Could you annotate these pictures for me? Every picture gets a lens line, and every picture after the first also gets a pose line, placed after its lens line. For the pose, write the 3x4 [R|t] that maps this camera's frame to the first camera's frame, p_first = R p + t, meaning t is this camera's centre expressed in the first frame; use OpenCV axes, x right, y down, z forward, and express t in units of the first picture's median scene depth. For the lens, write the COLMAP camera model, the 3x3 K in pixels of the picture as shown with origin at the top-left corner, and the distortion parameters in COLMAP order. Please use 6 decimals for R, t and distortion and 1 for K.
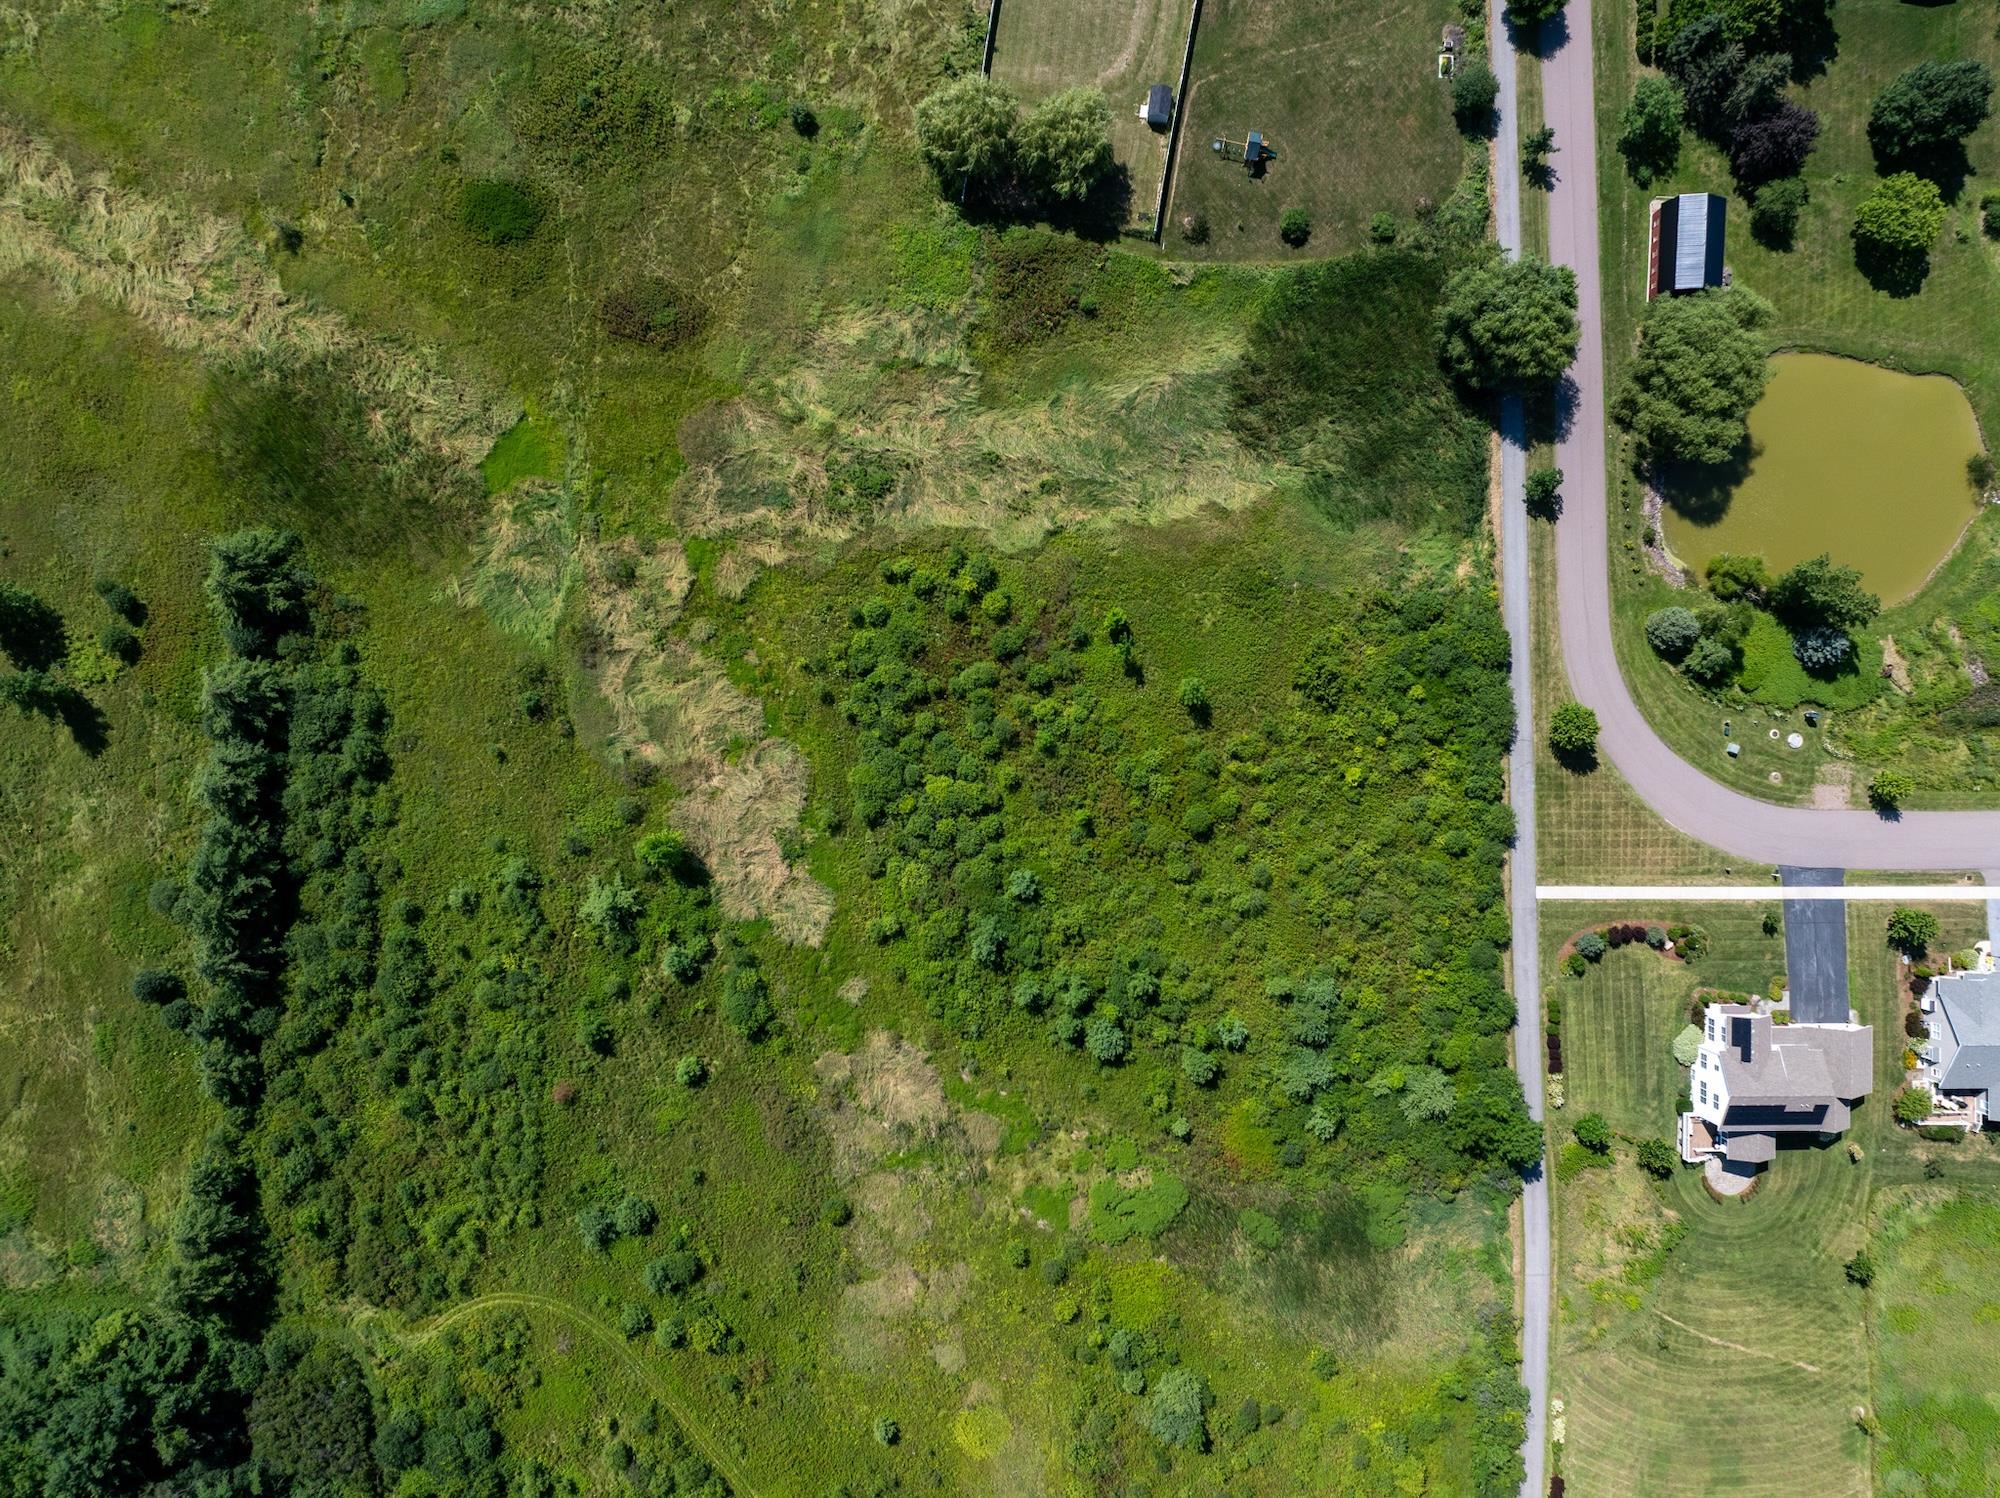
lens RADIAL K [[1404.3, 0, 986.8], [0, 1404.3, 754.9], [0, 0, 1]] dist [-0.041784, 0.016148]
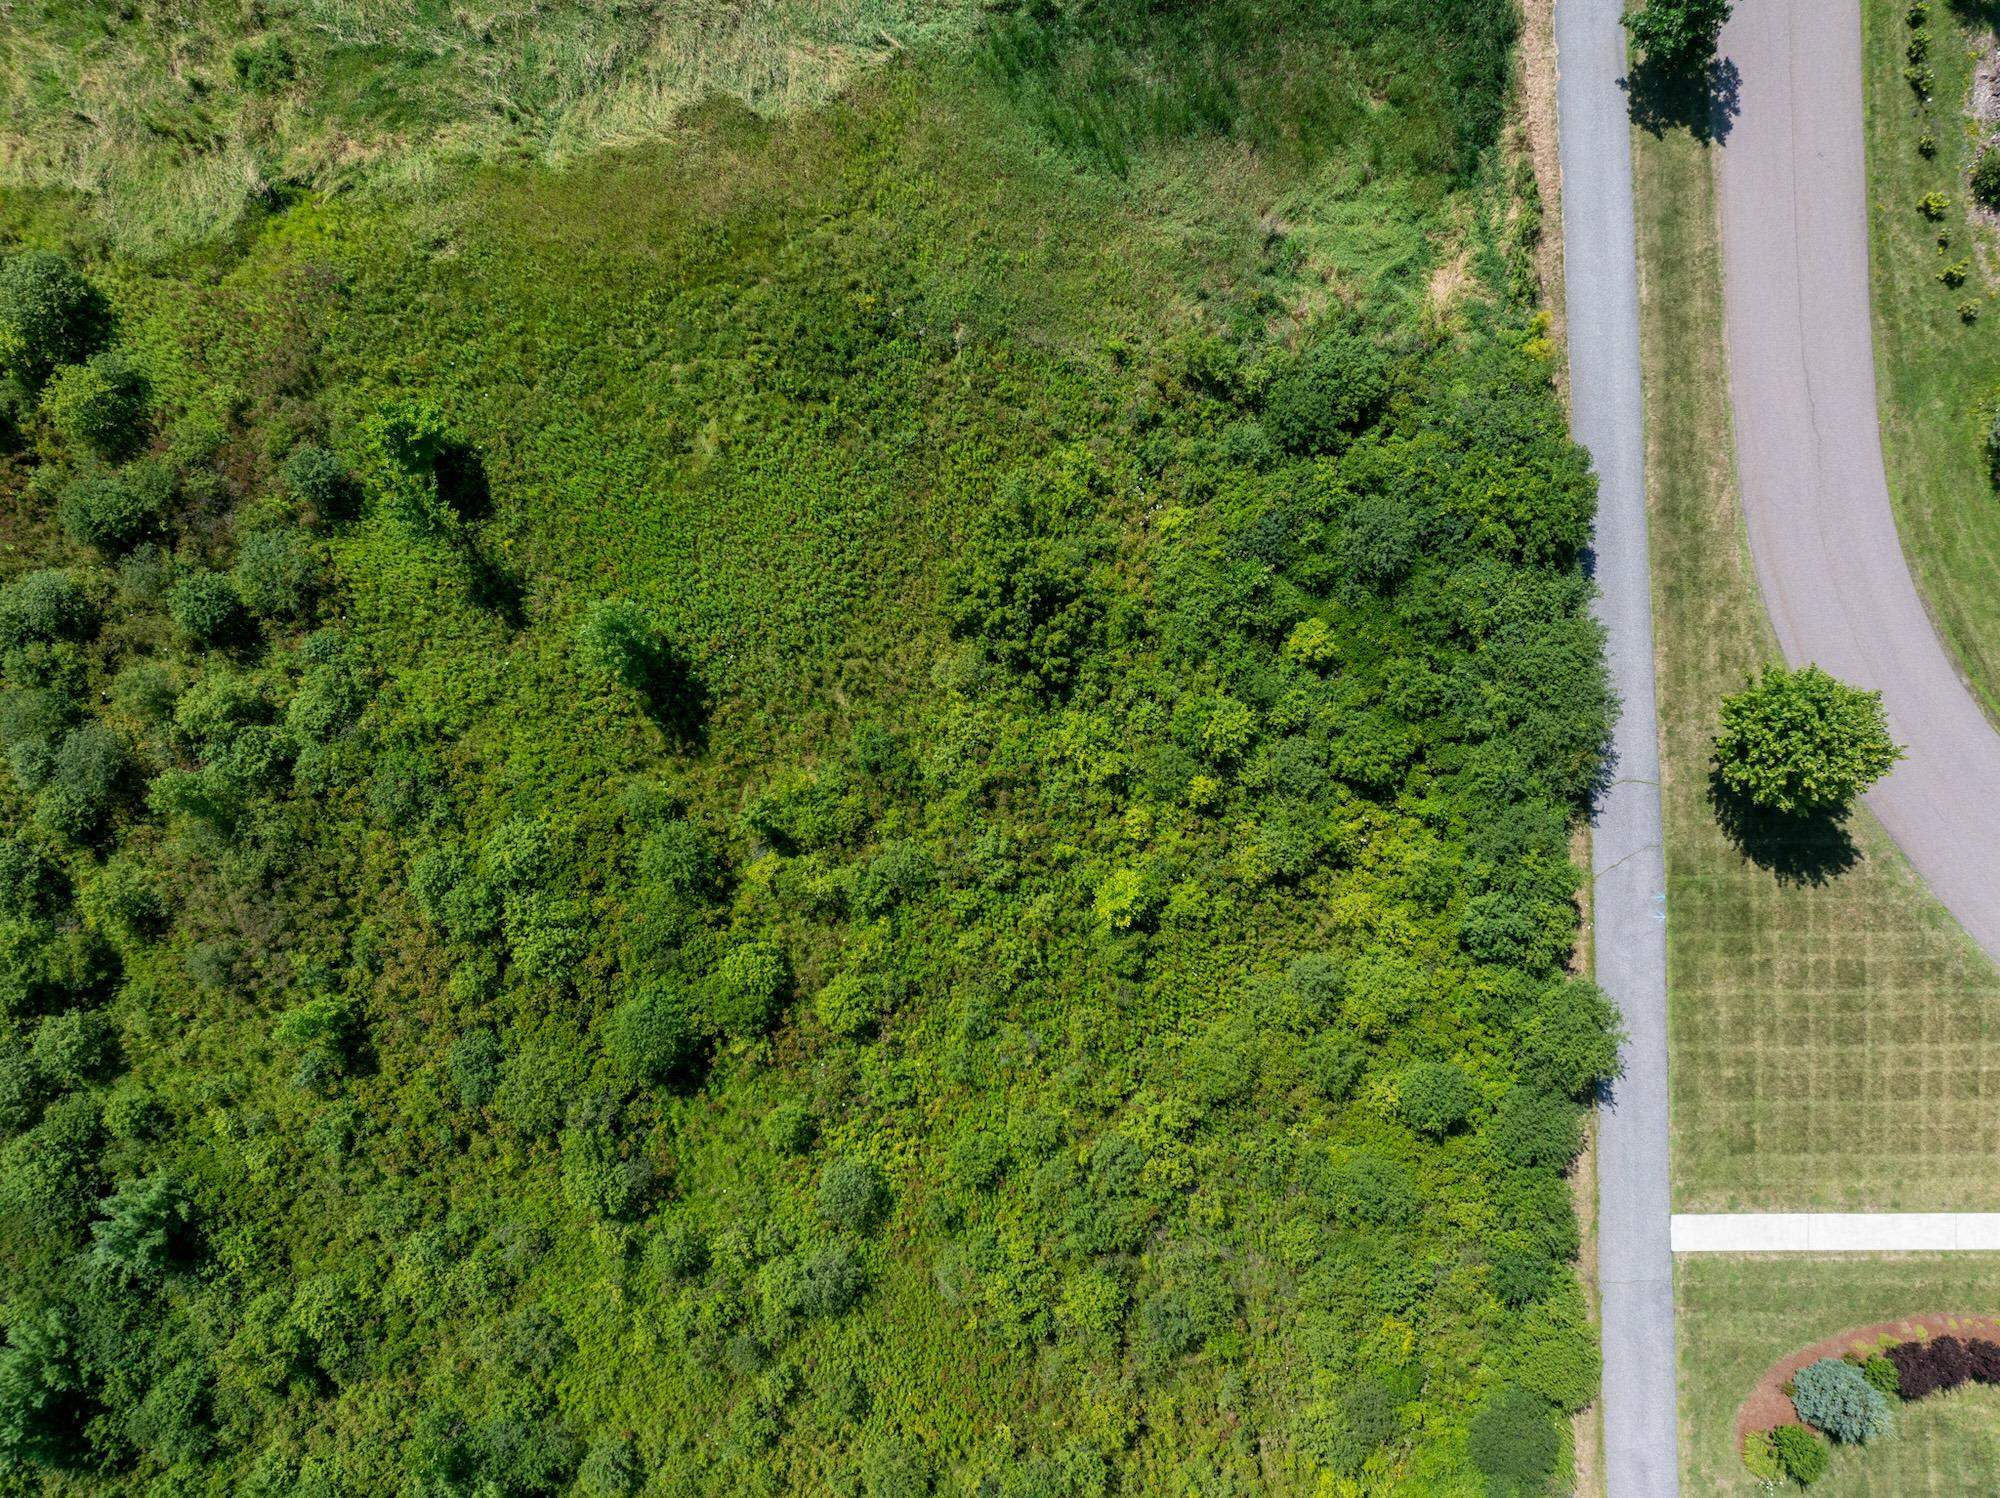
lens RADIAL K [[1404.3, 0, 998.2], [0, 1404.3, 736.3], [0, 0, 1]] dist [-0.041784, 0.016148]
pose [[0.999920, -0.008580, 0.009331, 0.227427], [0.008622, 0.999952, -0.004551, -0.021052], [-0.009291, 0.004631, 0.999946, 0.662017]]
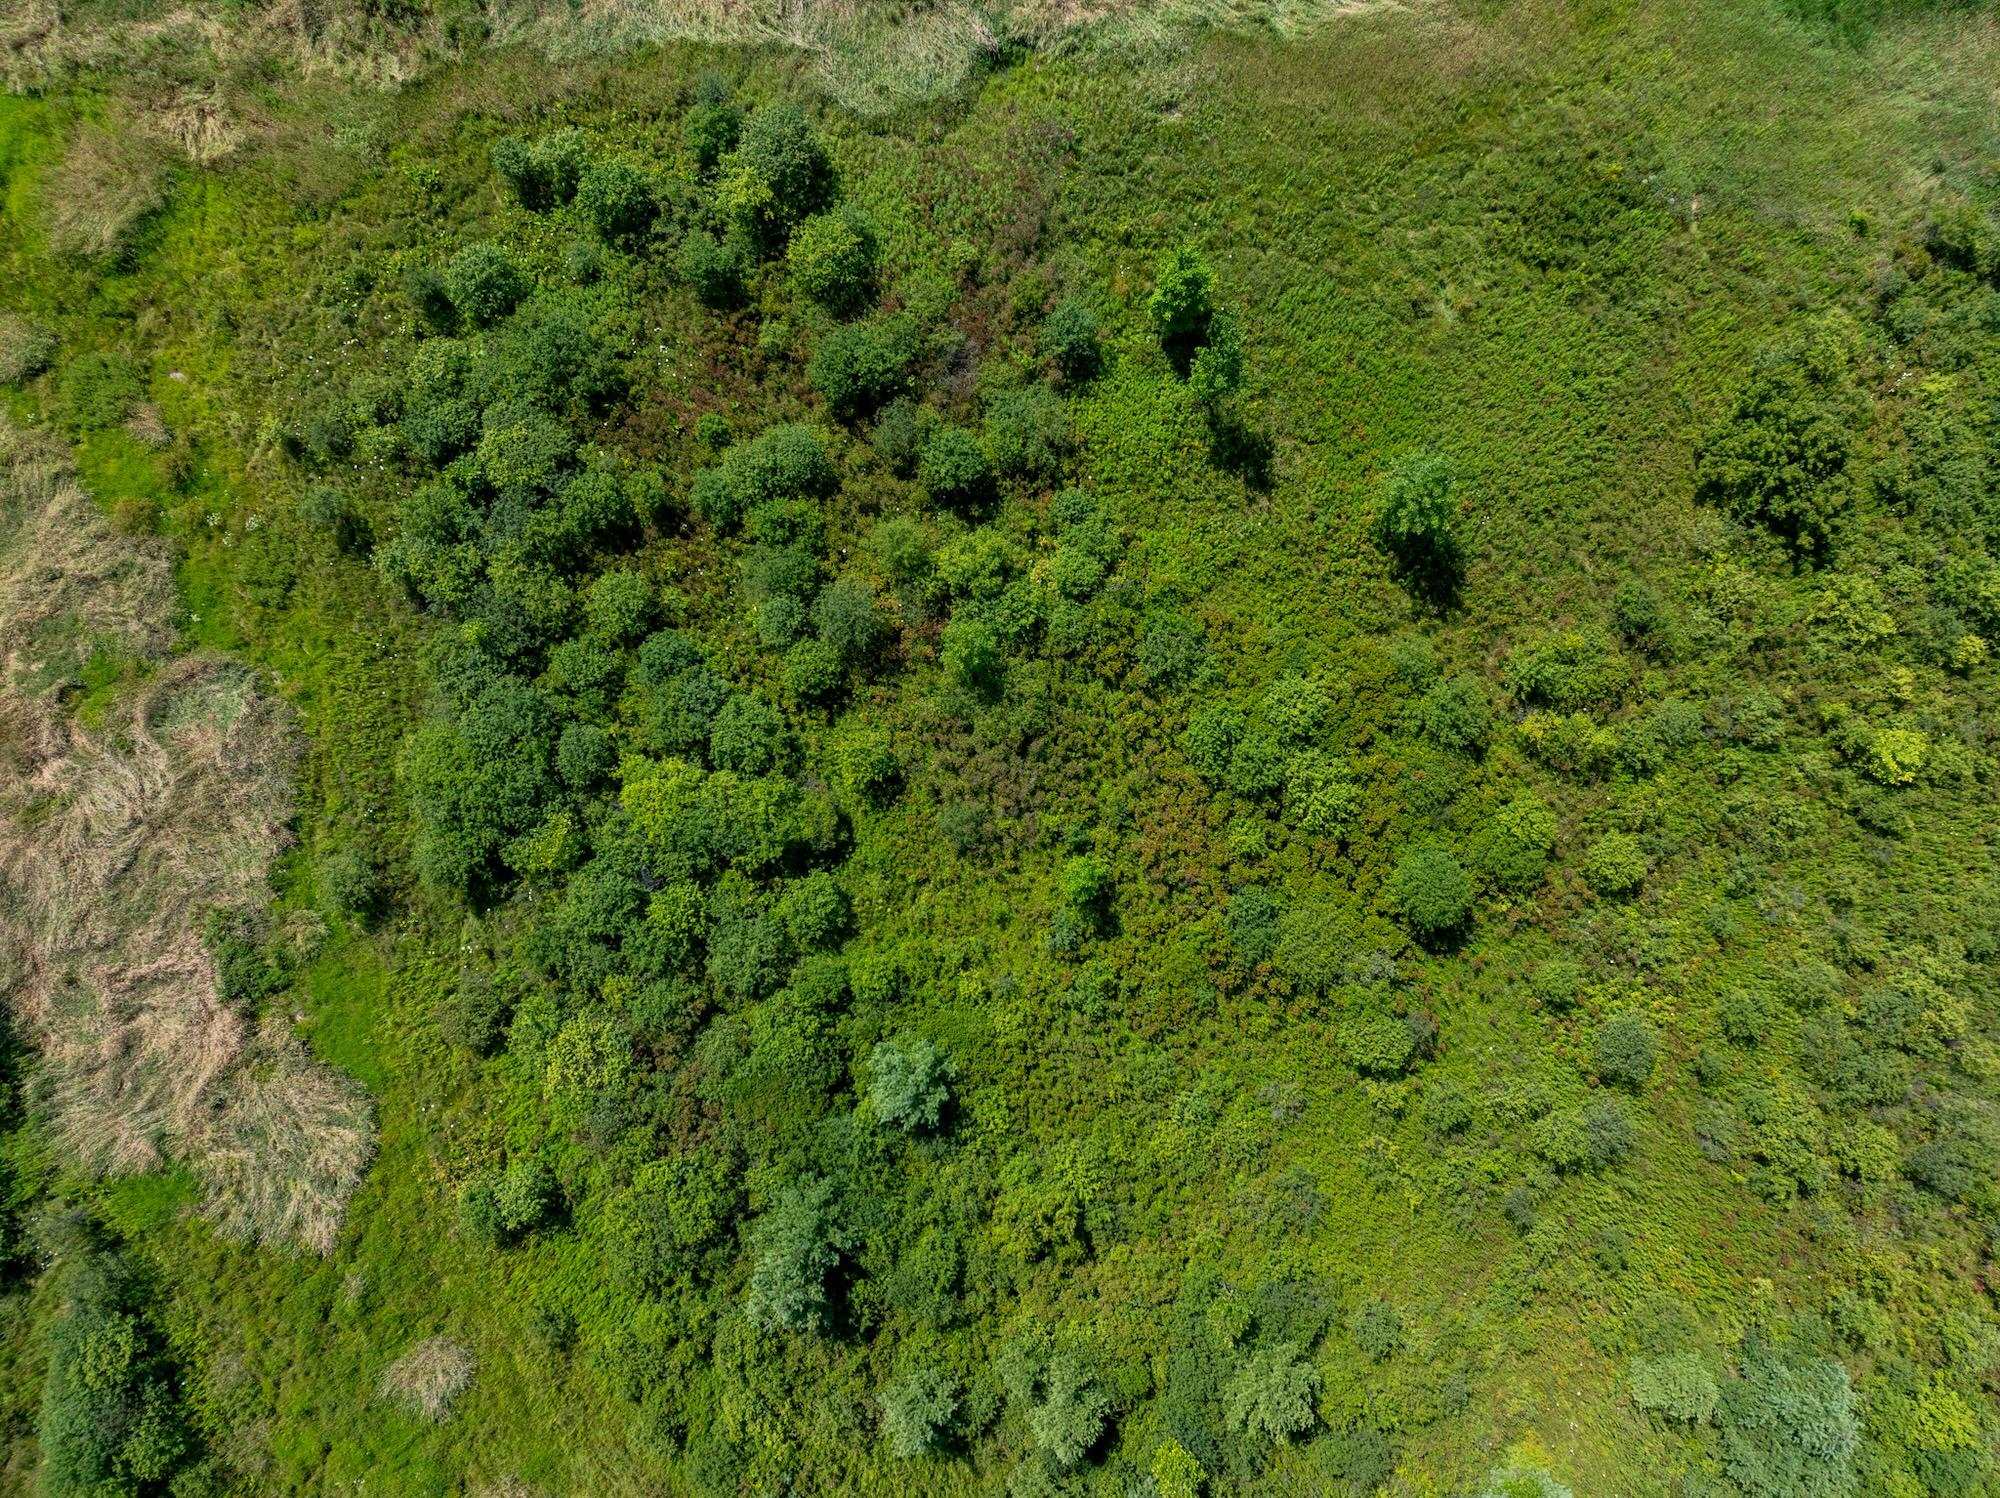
lens RADIAL K [[1404.3, 0, 995.4], [0, 1404.3, 728.5], [0, 0, 1]] dist [-0.041784, 0.016148]
pose [[0.999929, -0.003521, 0.011353, 0.042827], [0.003547, 0.999991, -0.002253, 0.008890], [-0.011345, 0.002294, 0.999933, 0.663954]]
